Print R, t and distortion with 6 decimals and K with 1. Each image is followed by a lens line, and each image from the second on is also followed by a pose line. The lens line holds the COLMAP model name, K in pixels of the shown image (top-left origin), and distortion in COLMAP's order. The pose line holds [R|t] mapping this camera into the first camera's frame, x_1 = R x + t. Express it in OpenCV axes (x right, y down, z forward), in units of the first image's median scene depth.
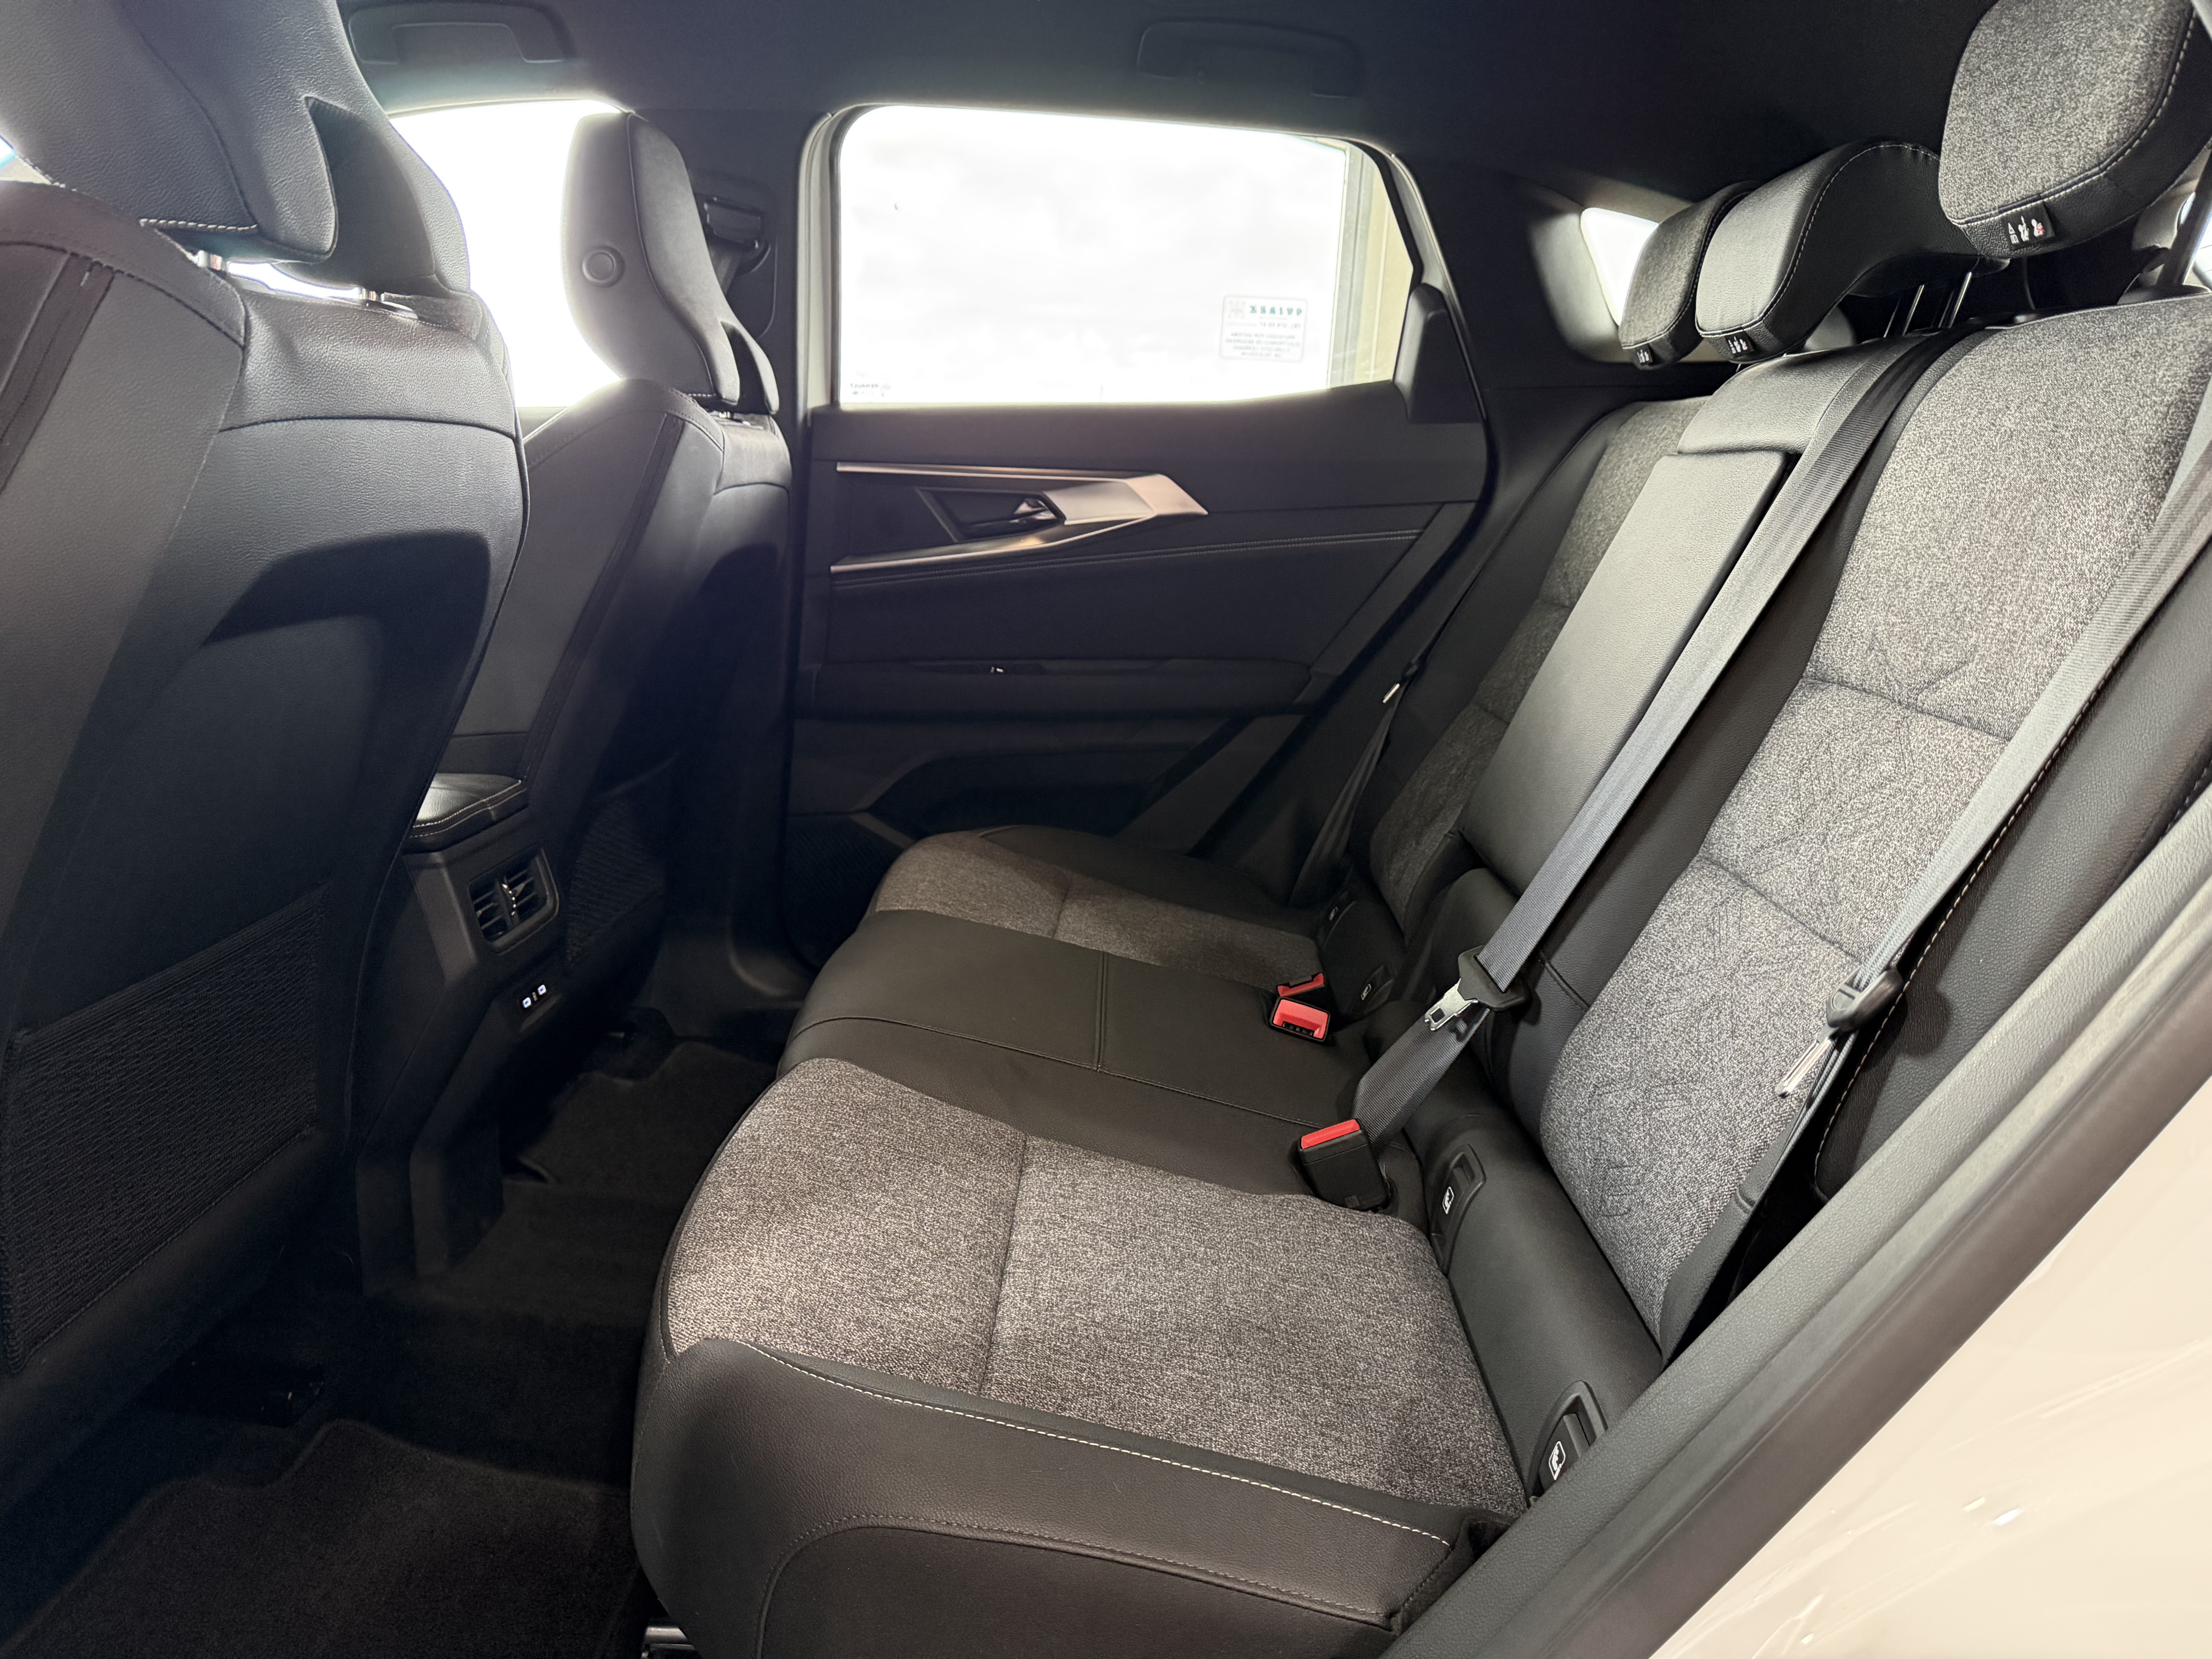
lens RADIAL K [[1509.2, 0, 1115.7], [0, 1509.2, 842.8], [0, 0, 1]] dist [0.000665, -0.019844]
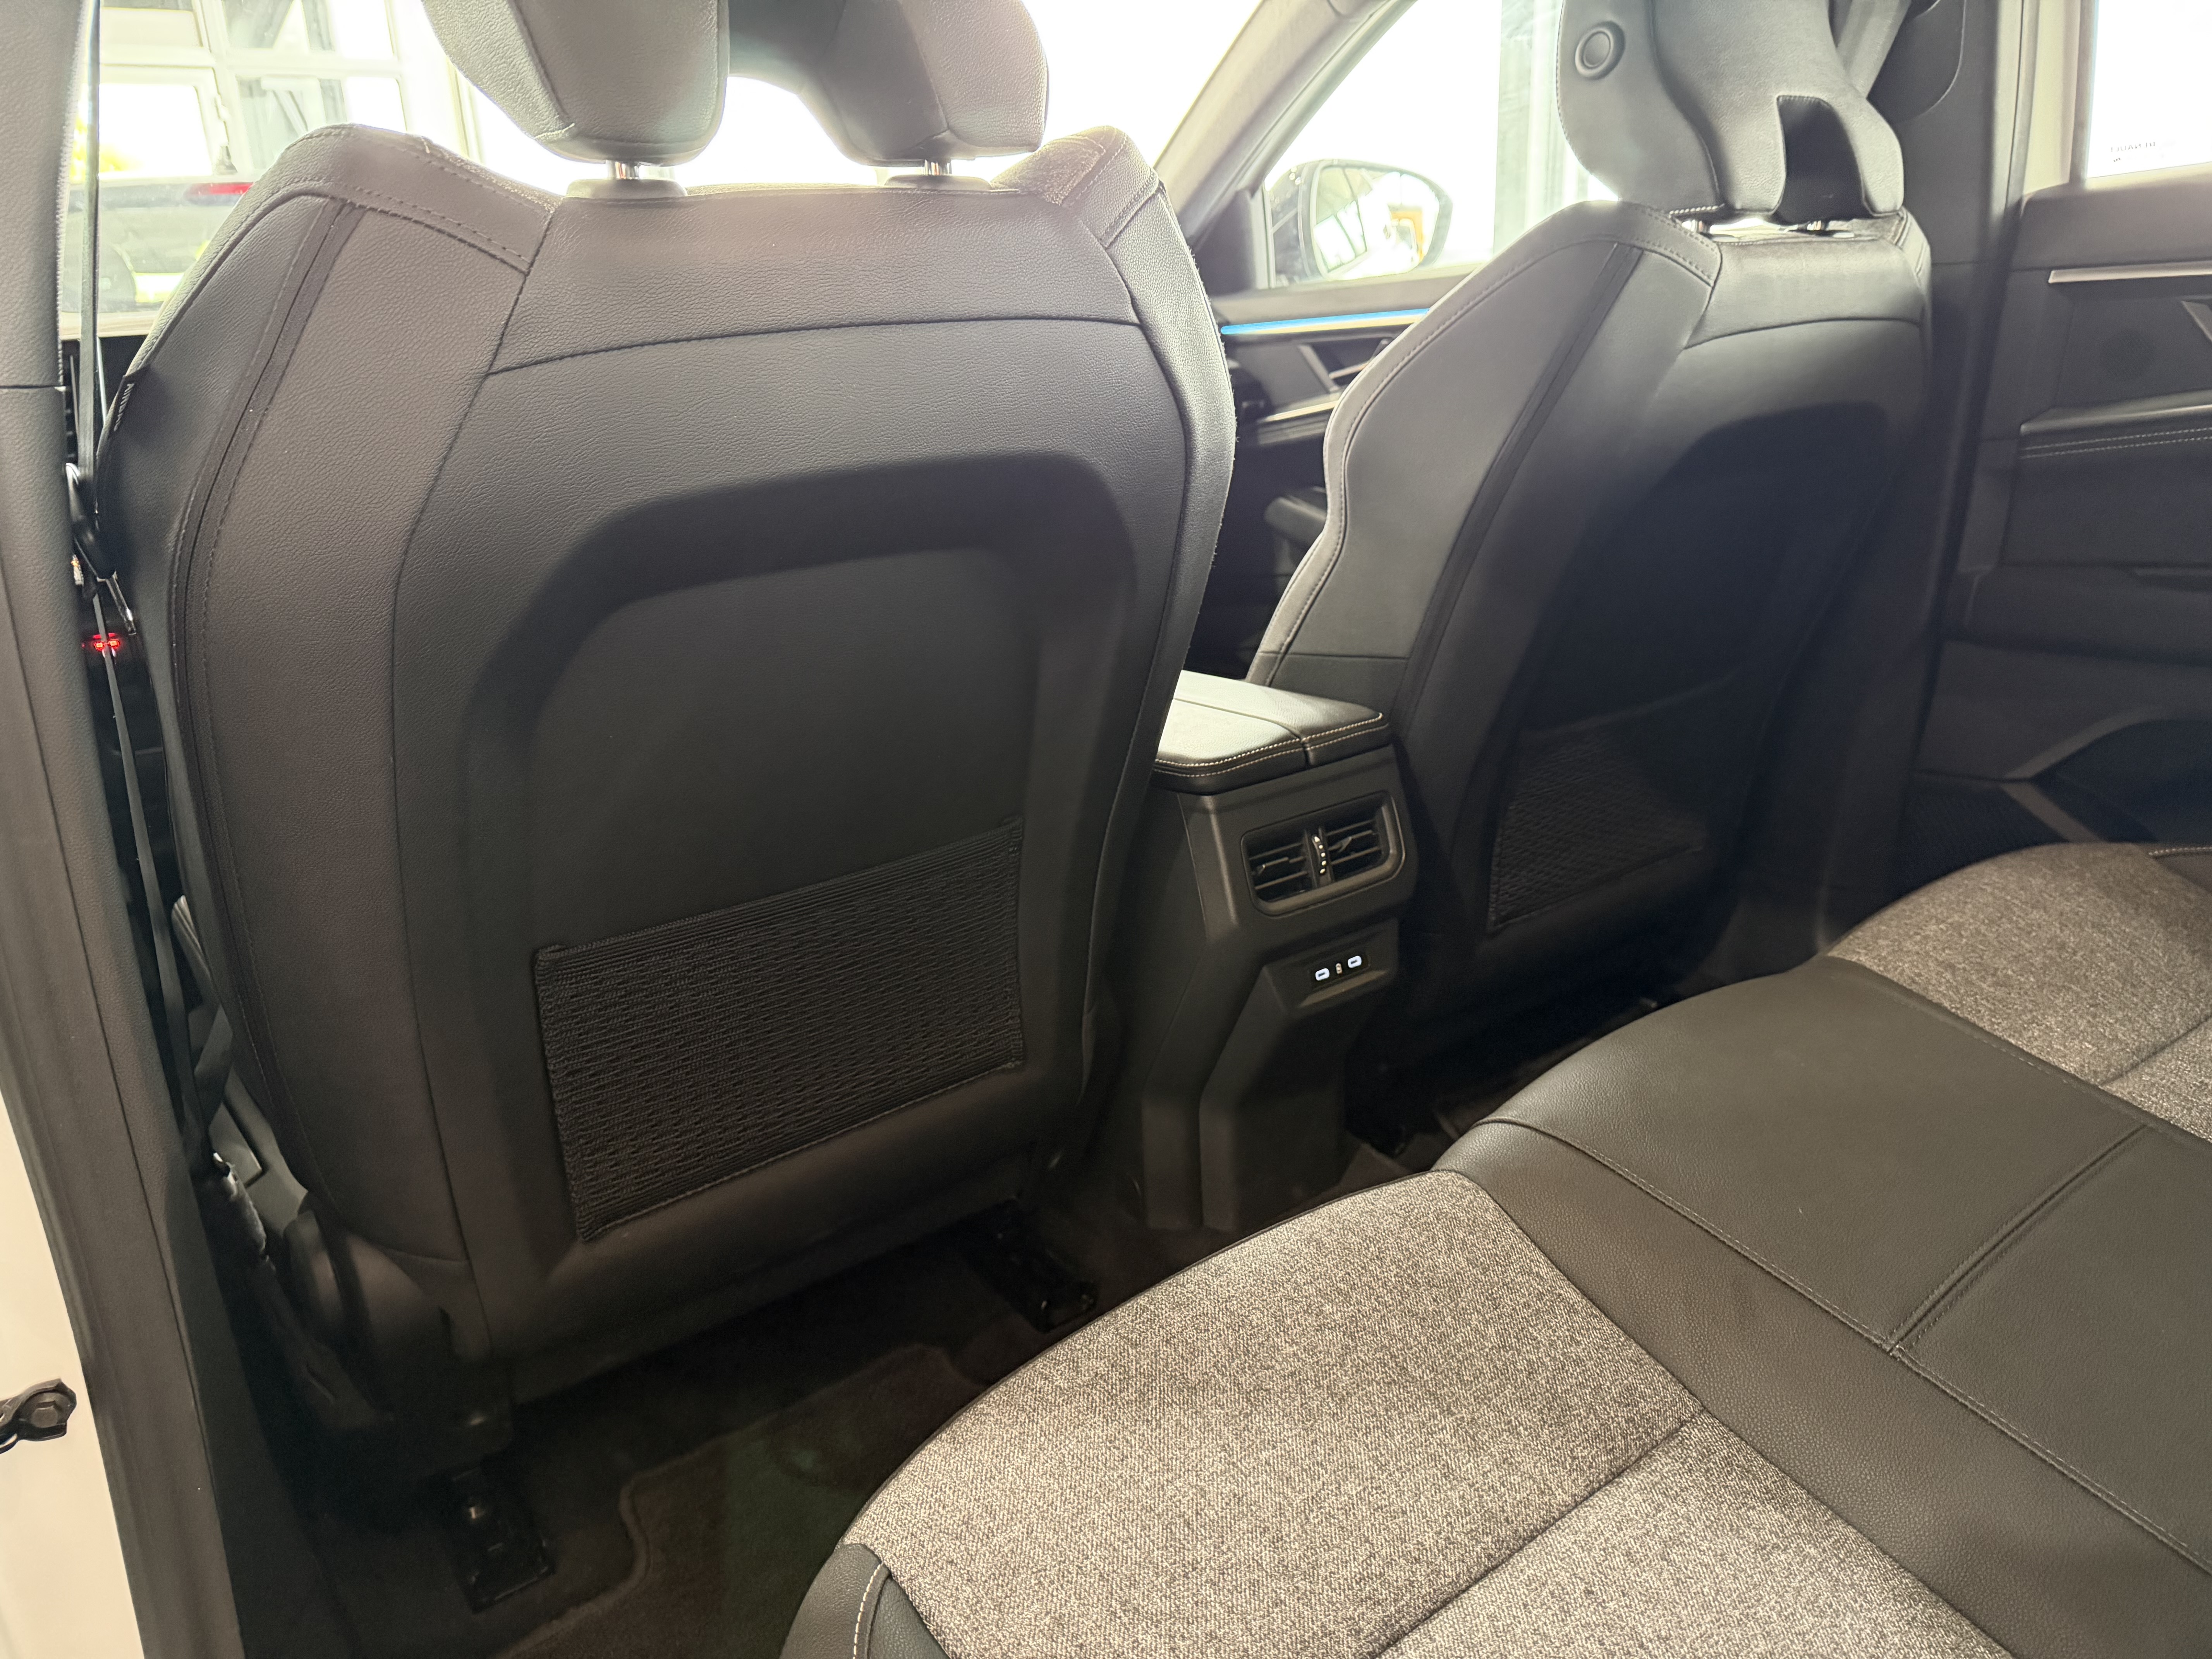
lens RADIAL K [[1509.2, 0, 1115.7], [0, 1509.2, 842.8], [0, 0, 1]] dist [0.000665, -0.019844]
pose [[0.606632, 0.180109, -0.774312, 0.194562], [-0.098677, 0.983525, 0.151465, -0.087576], [0.788835, -0.015477, 0.614410, 0.367016]]
